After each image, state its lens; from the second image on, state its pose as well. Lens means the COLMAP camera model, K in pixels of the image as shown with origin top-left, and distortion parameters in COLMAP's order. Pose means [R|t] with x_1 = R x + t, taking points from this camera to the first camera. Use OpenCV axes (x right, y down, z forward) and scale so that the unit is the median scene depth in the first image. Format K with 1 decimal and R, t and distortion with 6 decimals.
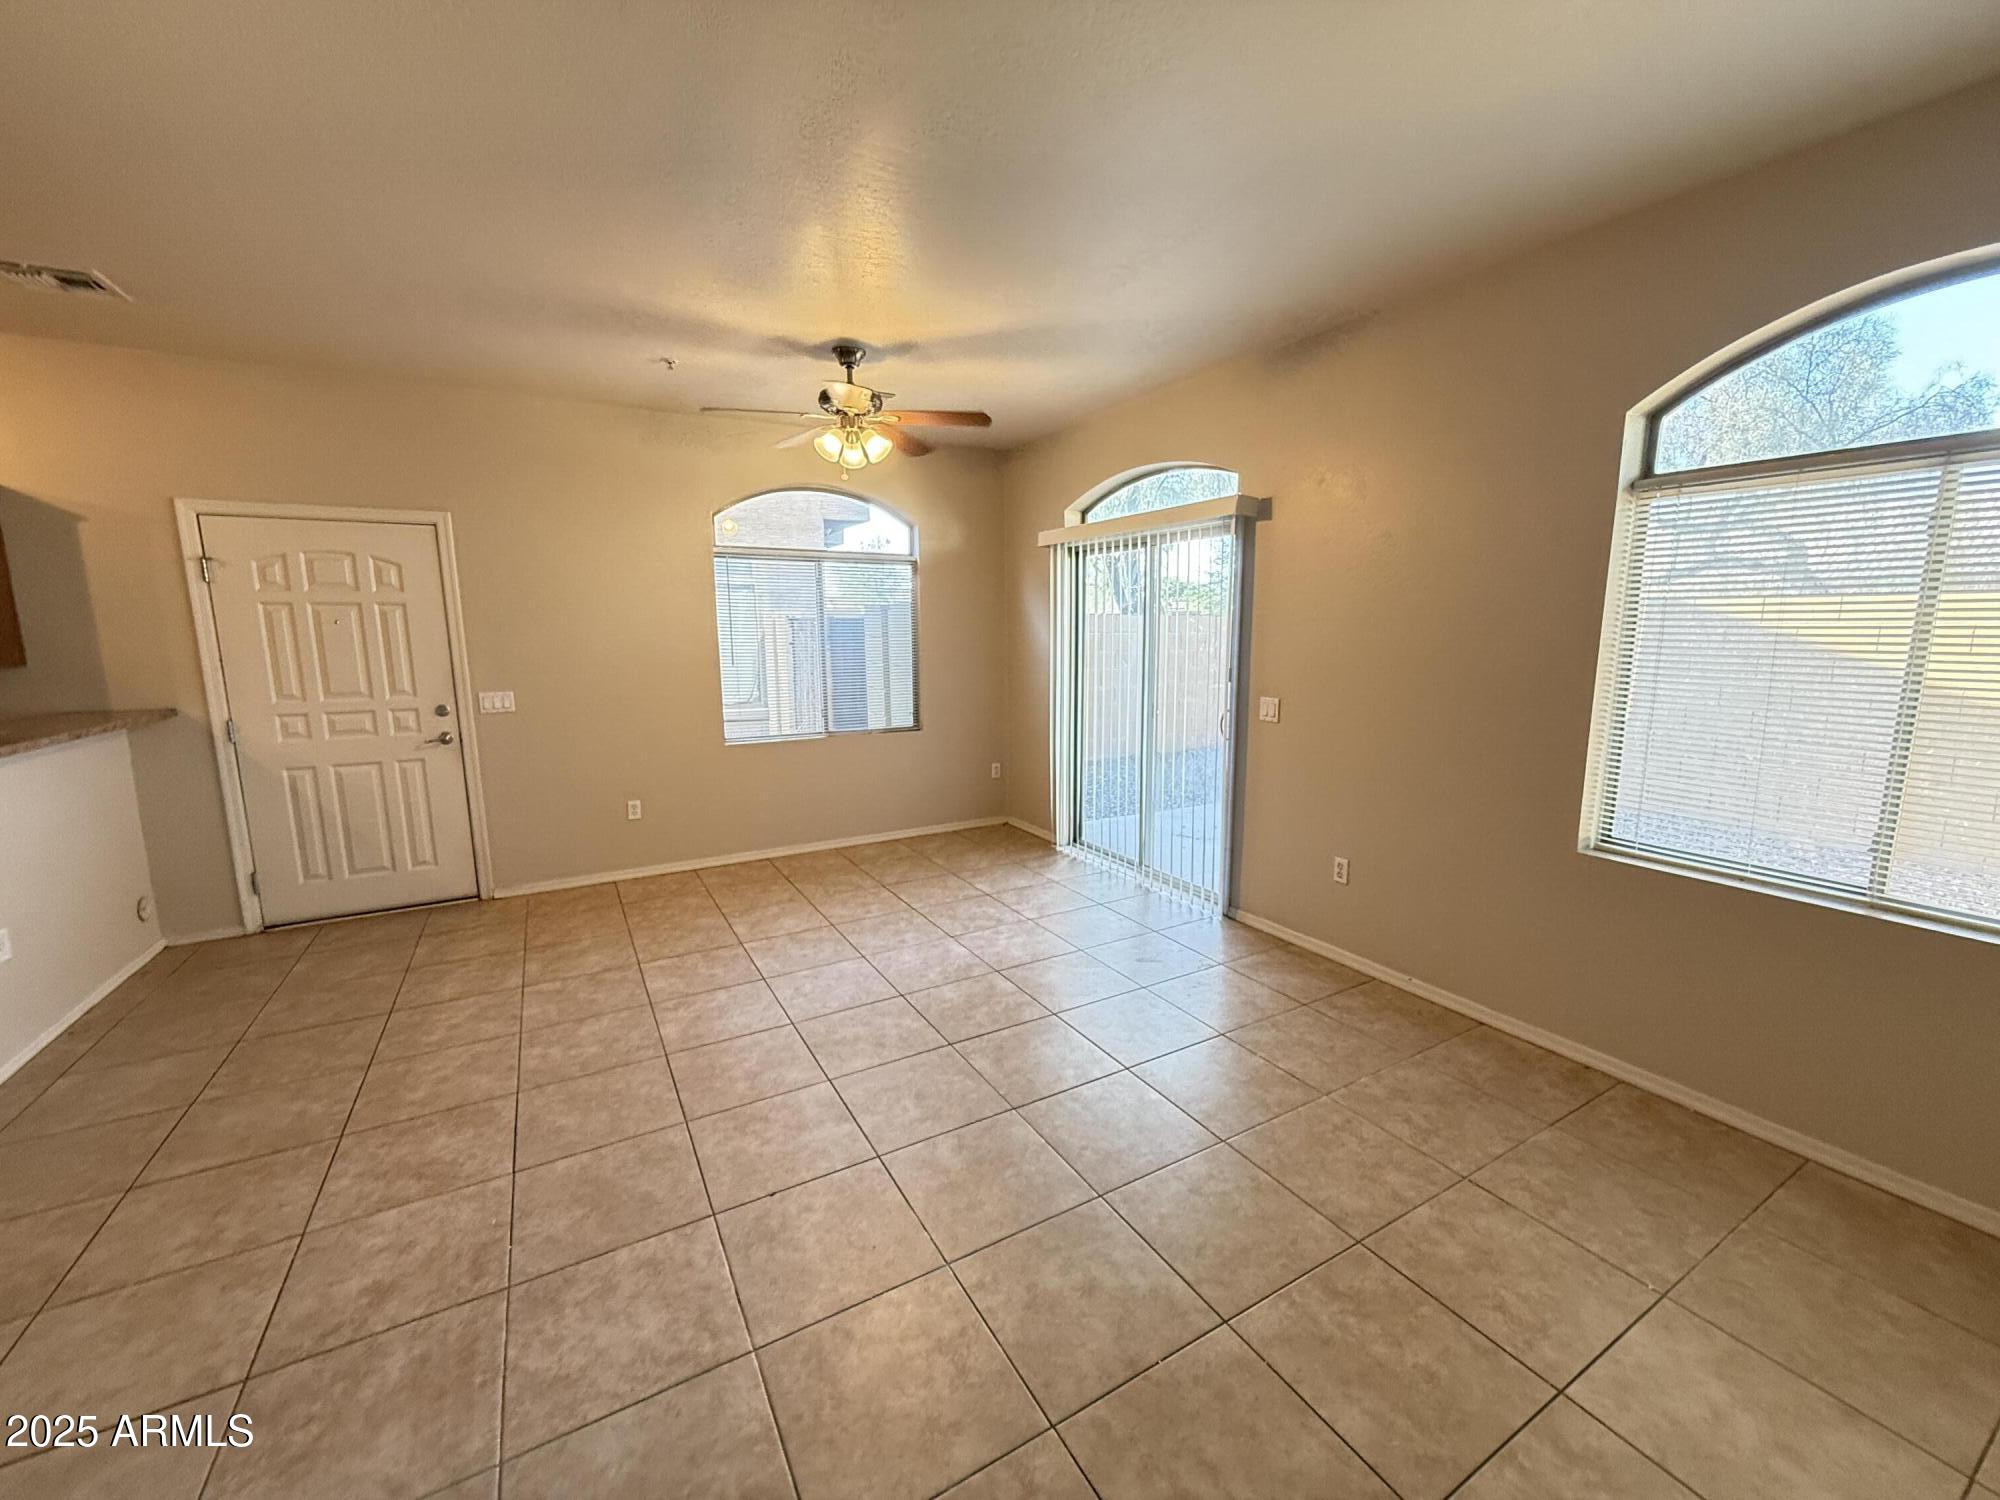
lens RADIAL K [[799.2, 0, 997.2], [0, 799.2, 749.4], [0, 0, 1]] dist [0.004039, -0.000419]
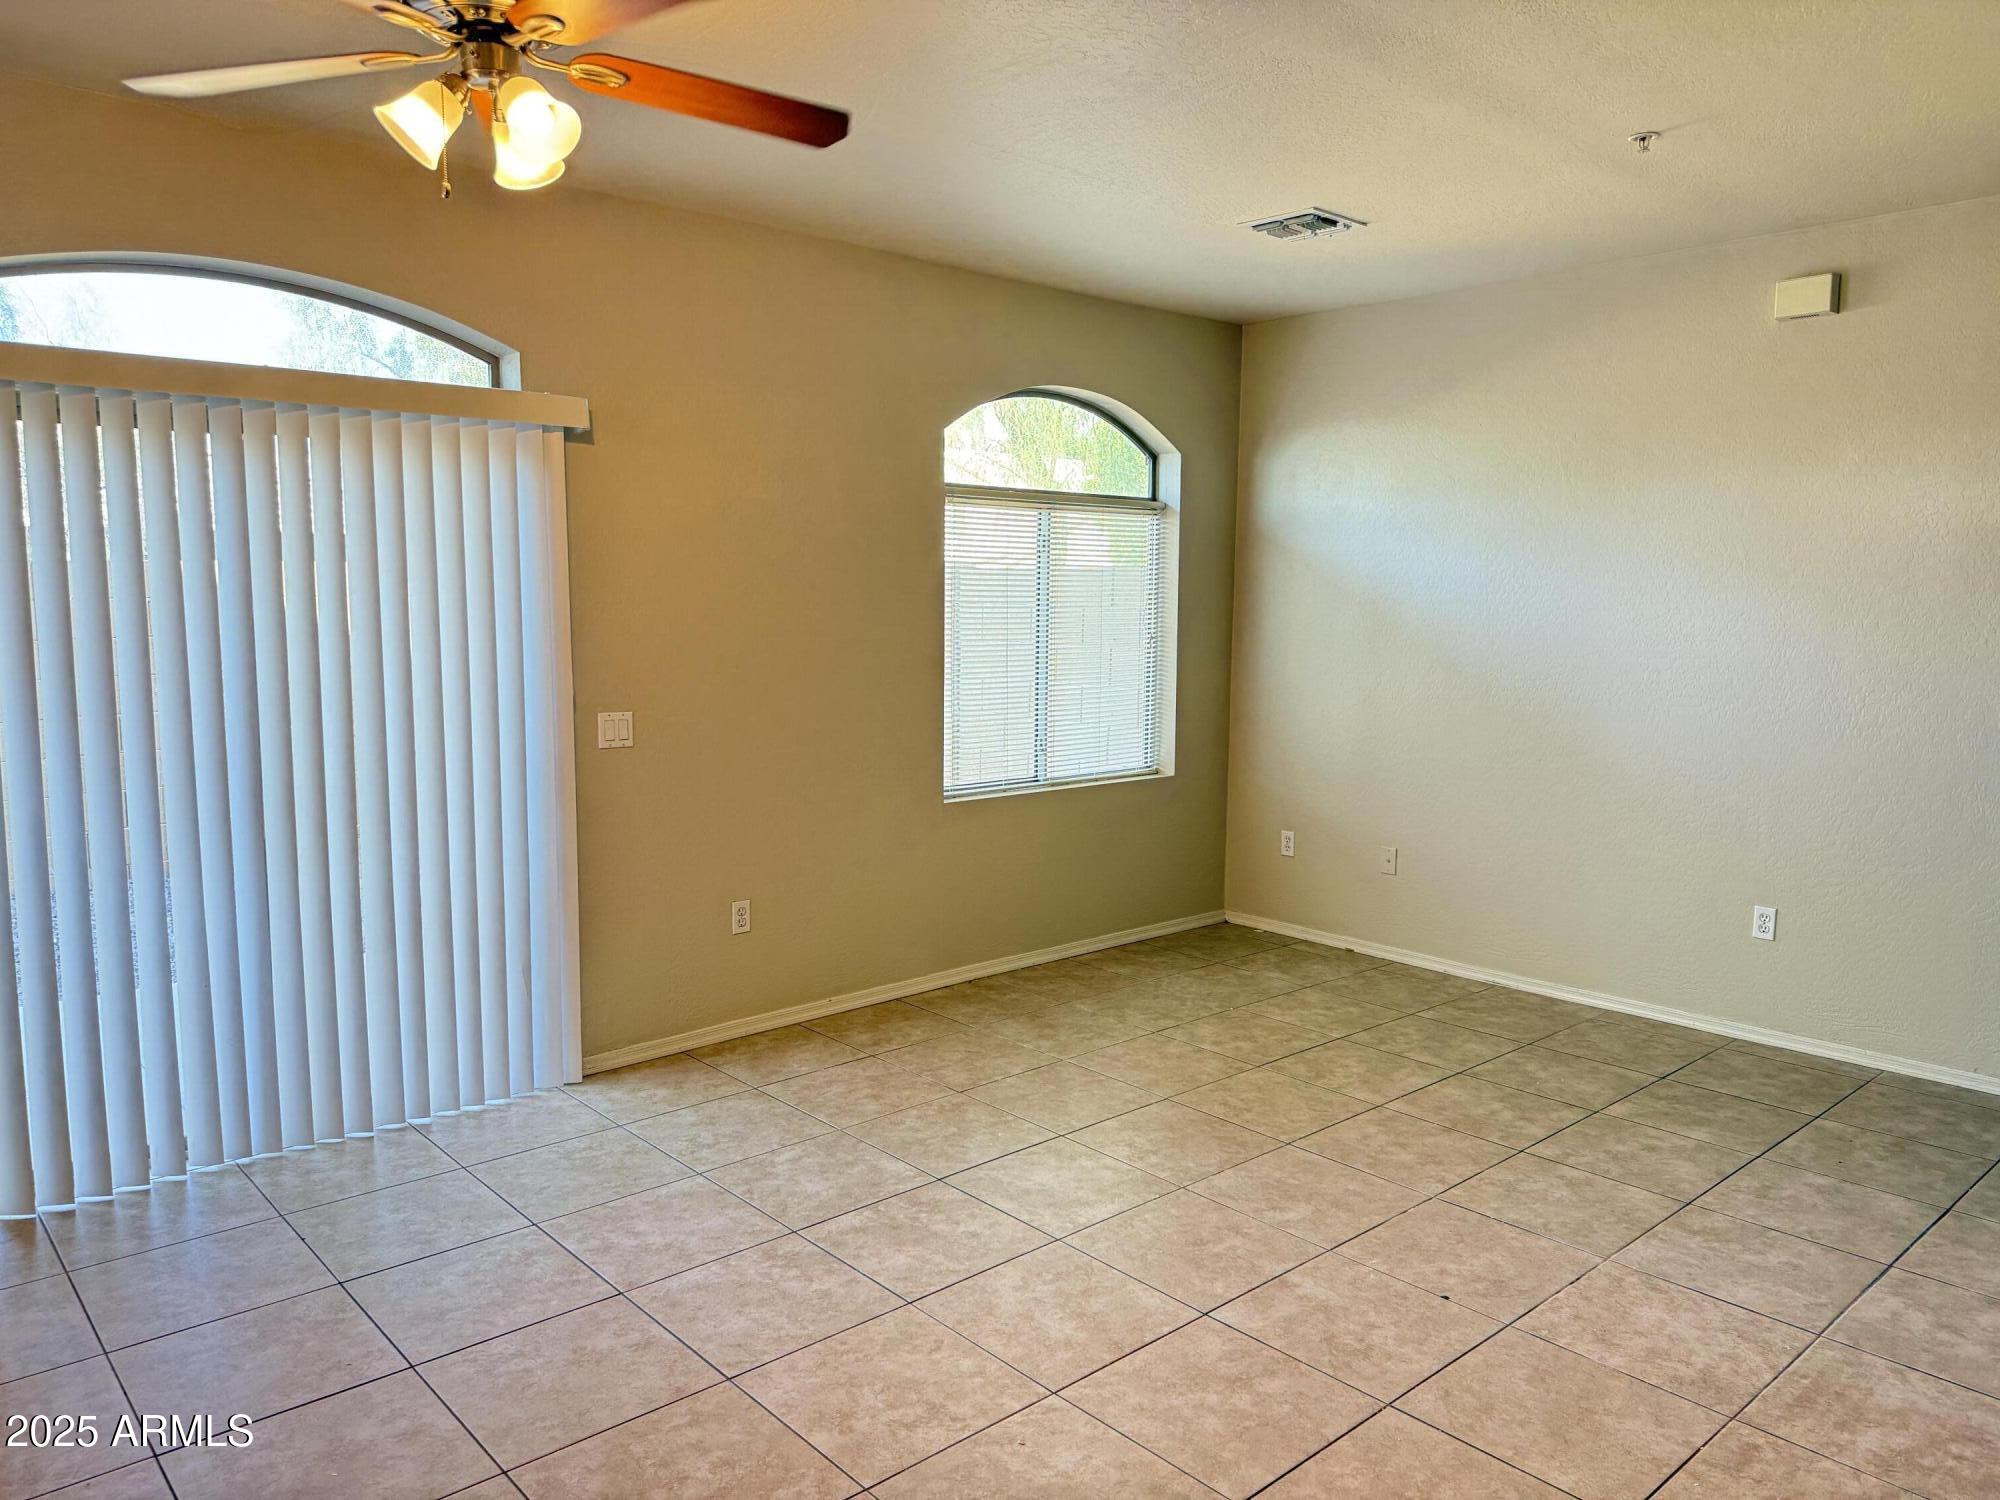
lens RADIAL K [[1406.8, 0, 988.6], [0, 1406.8, 762.6], [0, 0, 1]] dist [0.039716, -0.048973]
pose [[-0.206248, -0.114989, 0.971720, -1.256182], [0.145770, 0.978379, 0.146717, -0.217886], [-0.967581, 0.171907, -0.185027, 1.330092]]
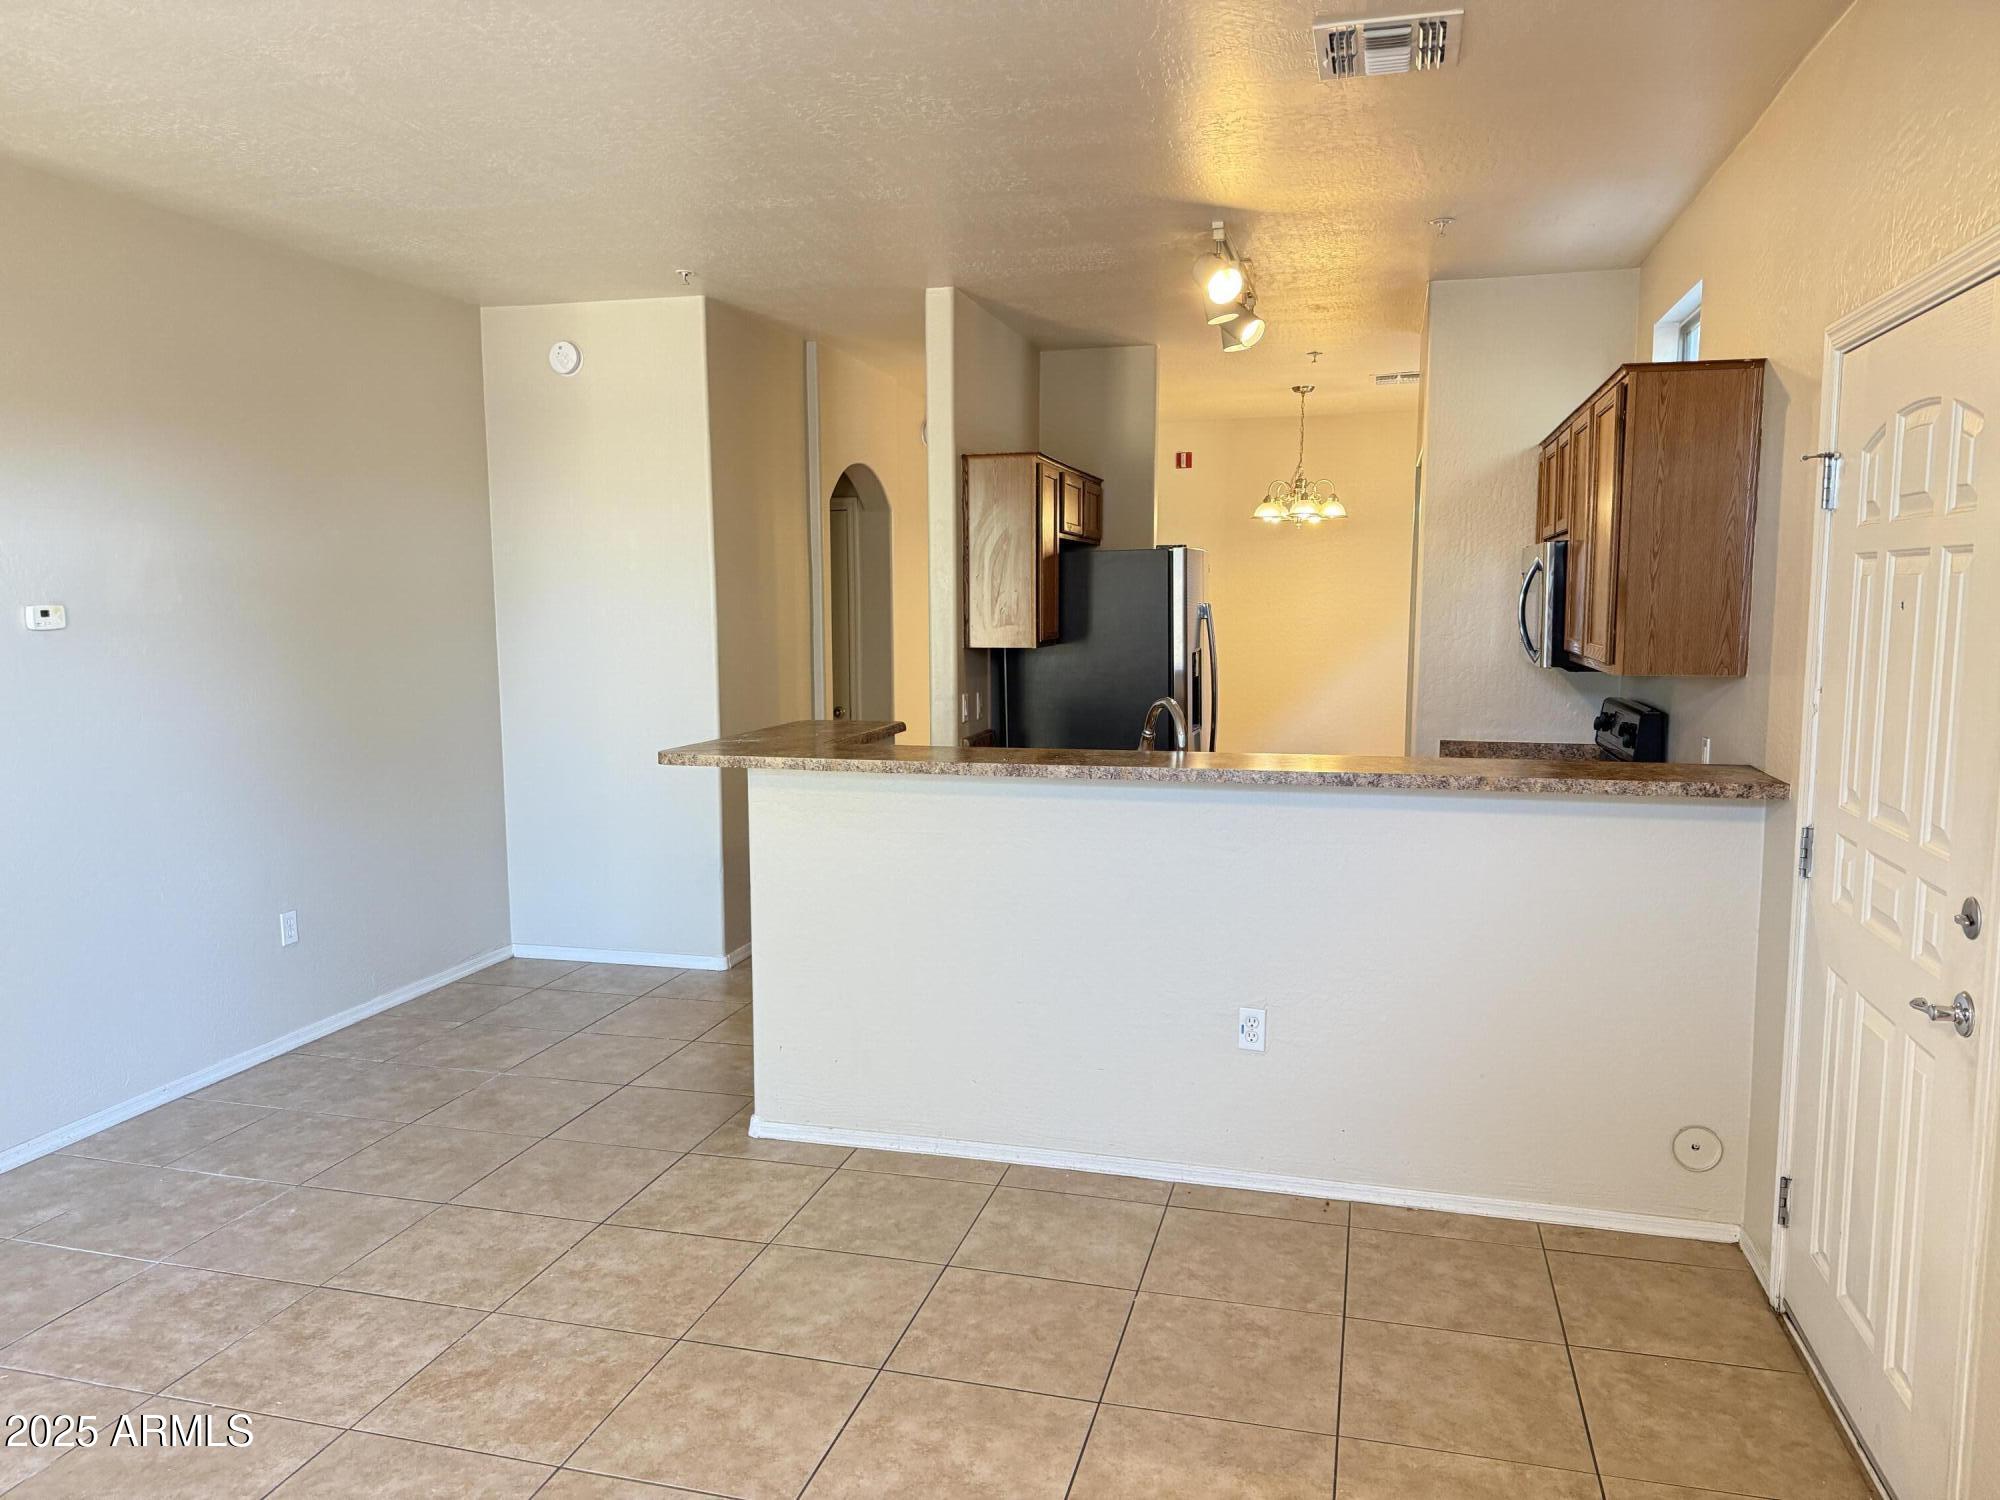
lens RADIAL K [[1406.8, 0, 999.5], [0, 1406.8, 759.7], [0, 0, 1]] dist [0.039716, -0.048973]
pose [[-0.702104, 0.093104, -0.705962, -0.167518], [-0.100114, 0.968661, 0.227316, -0.297173], [0.705002, 0.230275, -0.670780, 1.758588]]
